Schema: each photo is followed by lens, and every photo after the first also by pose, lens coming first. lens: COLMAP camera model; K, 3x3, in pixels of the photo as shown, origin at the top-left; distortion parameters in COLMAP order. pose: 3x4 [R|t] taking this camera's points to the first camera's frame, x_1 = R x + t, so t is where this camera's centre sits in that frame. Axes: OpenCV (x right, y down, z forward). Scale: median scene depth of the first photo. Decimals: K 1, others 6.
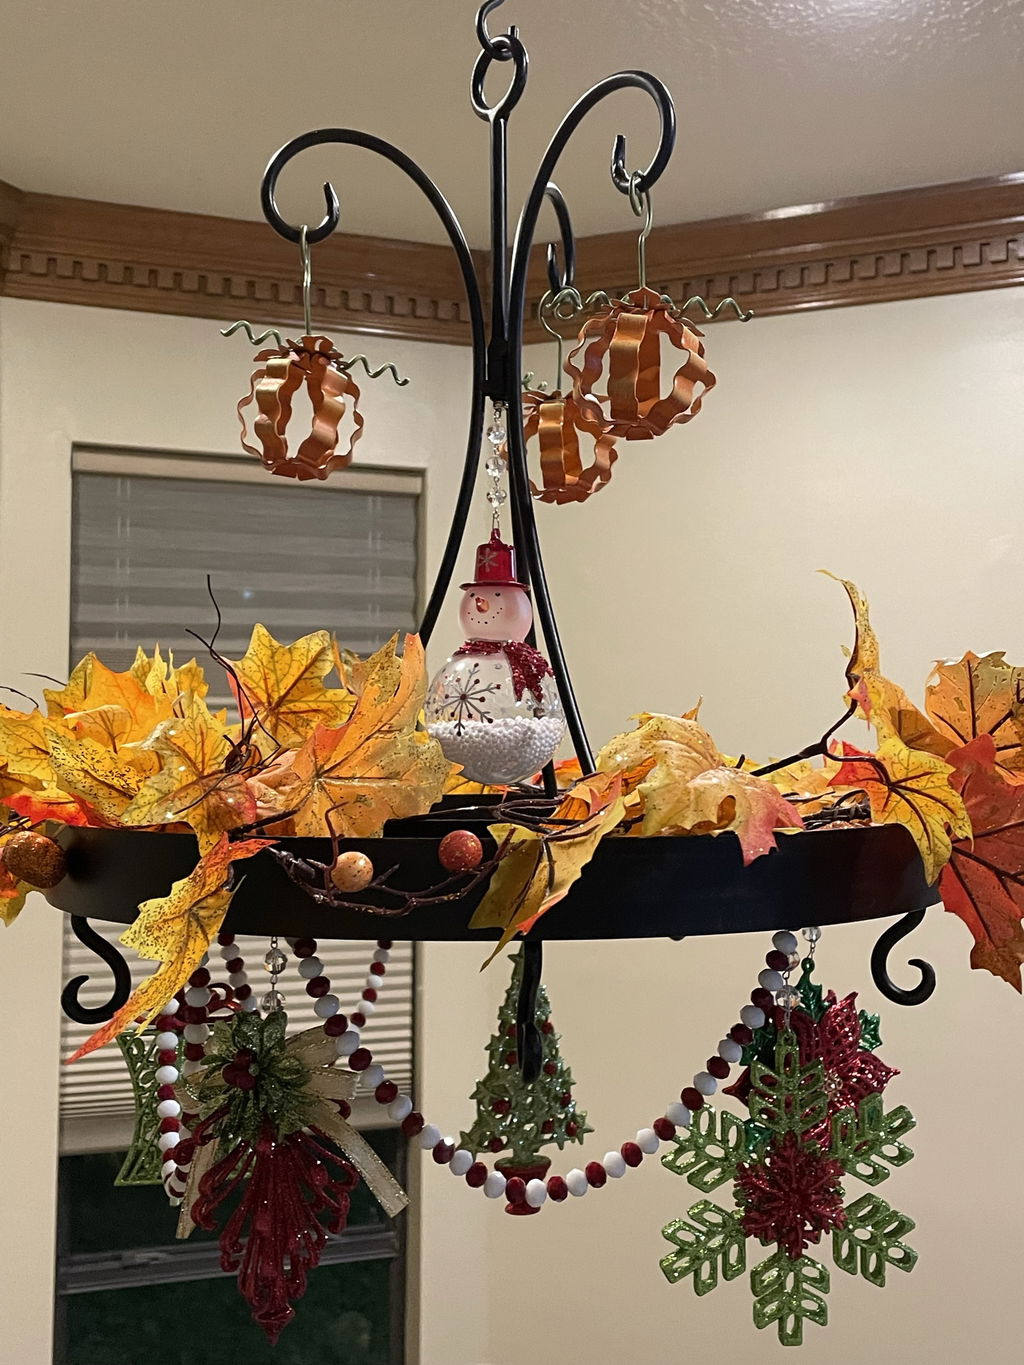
lens RADIAL K [[1460.6, 0, 511.4], [0, 1460.6, 677.1], [0, 0, 1]] dist [0.084094, 0.000000]
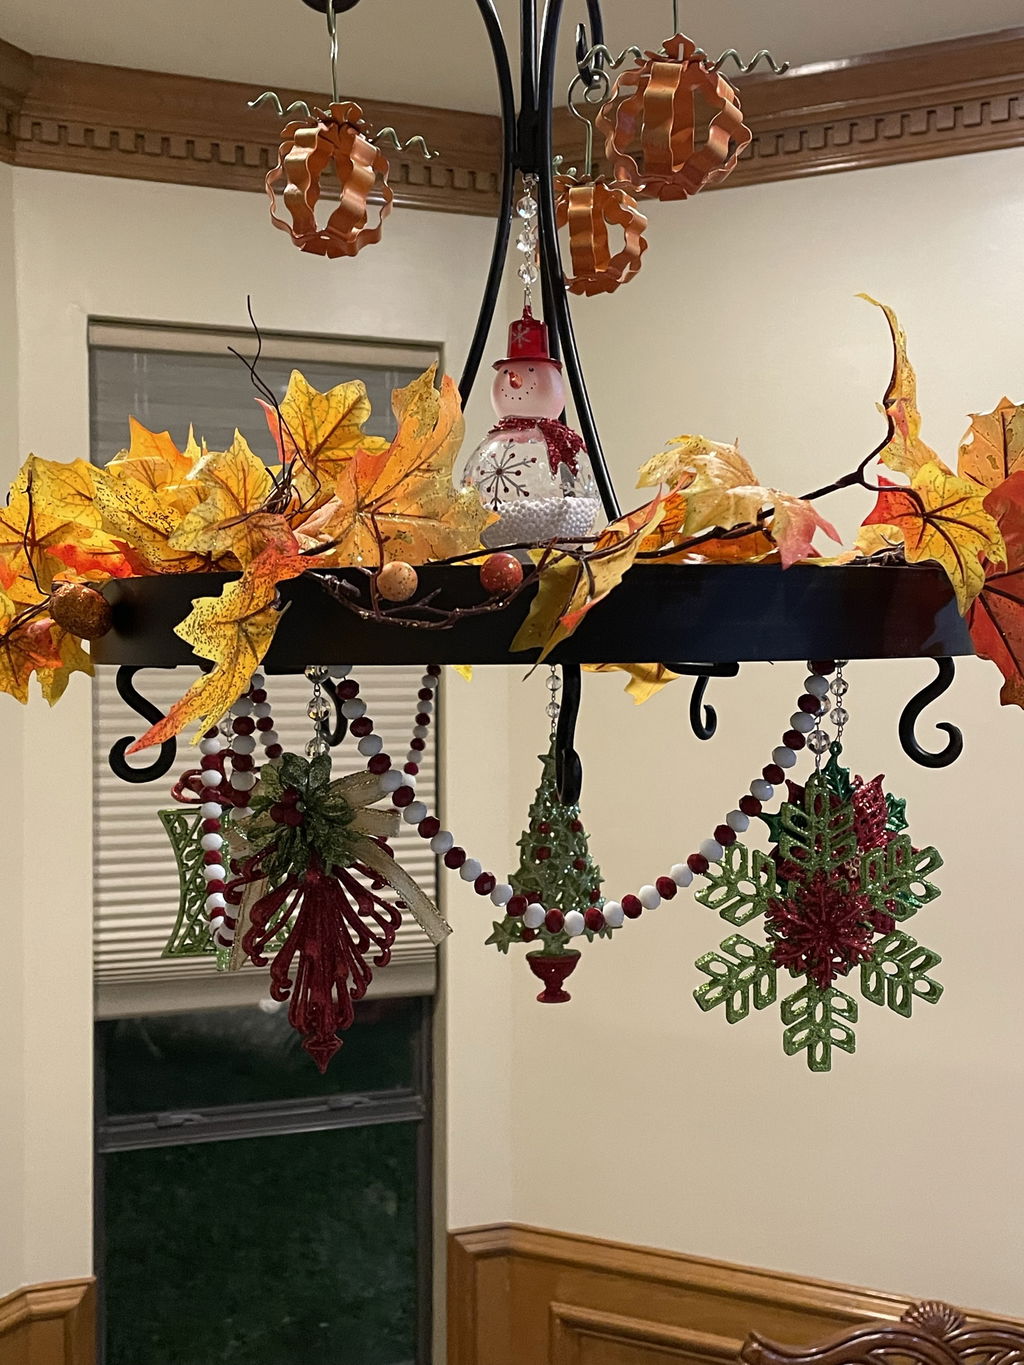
lens RADIAL K [[1460.6, 0, 508.2], [0, 1460.6, 686.6], [0, 0, 1]] dist [0.084094, 0.000000]
pose [[0.999916, -0.006742, -0.011041, -0.016007], [0.007317, 0.998569, 0.052969, 0.120044], [0.010668, -0.053046, 0.998535, -0.016362]]
